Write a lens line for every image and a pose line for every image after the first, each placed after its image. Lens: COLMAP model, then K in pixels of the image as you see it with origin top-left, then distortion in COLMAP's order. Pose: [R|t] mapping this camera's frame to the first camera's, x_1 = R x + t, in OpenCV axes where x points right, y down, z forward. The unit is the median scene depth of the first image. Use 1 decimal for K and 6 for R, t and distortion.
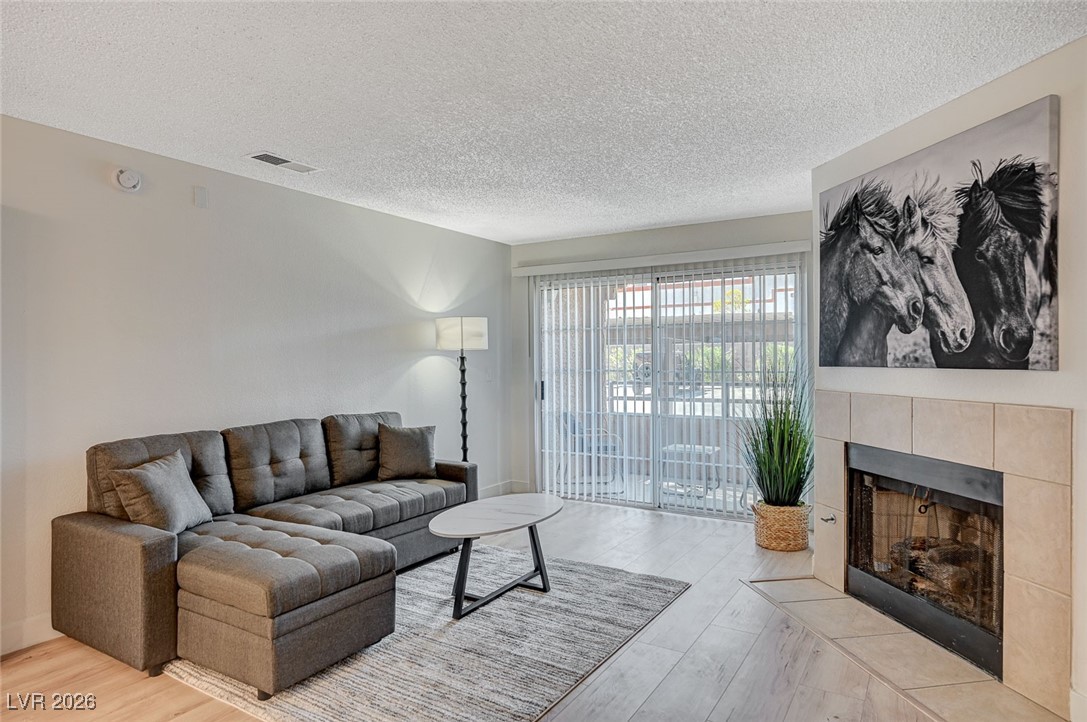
lens RADIAL K [[637.1, 0, 540.9], [0, 637.1, 362.4], [0, 0, 1]] dist [0.000390, 0.000434]
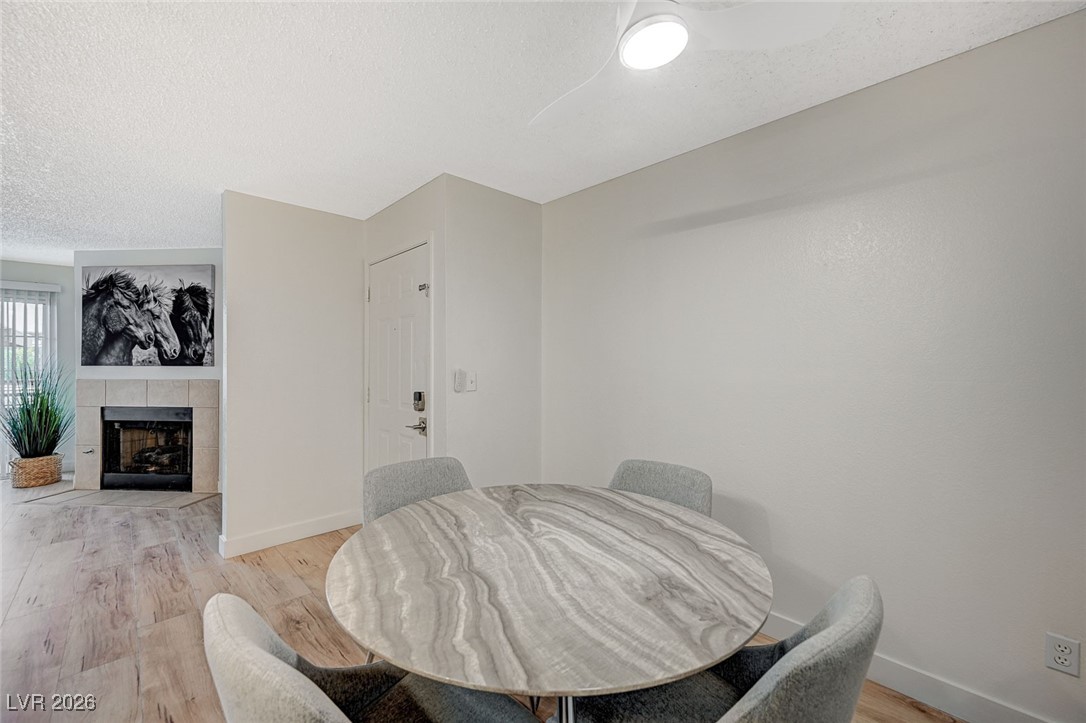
lens RADIAL K [[433.8, 0, 543.0], [0, 433.8, 361.5], [0, 0, 1]] dist [-0.002787, -0.000084]
pose [[0.239512, 0.005573, 0.970877, -0.514494], [0.002105, 0.999978, -0.006260, 0.005871], [-0.970891, 0.003543, 0.239495, -0.640954]]
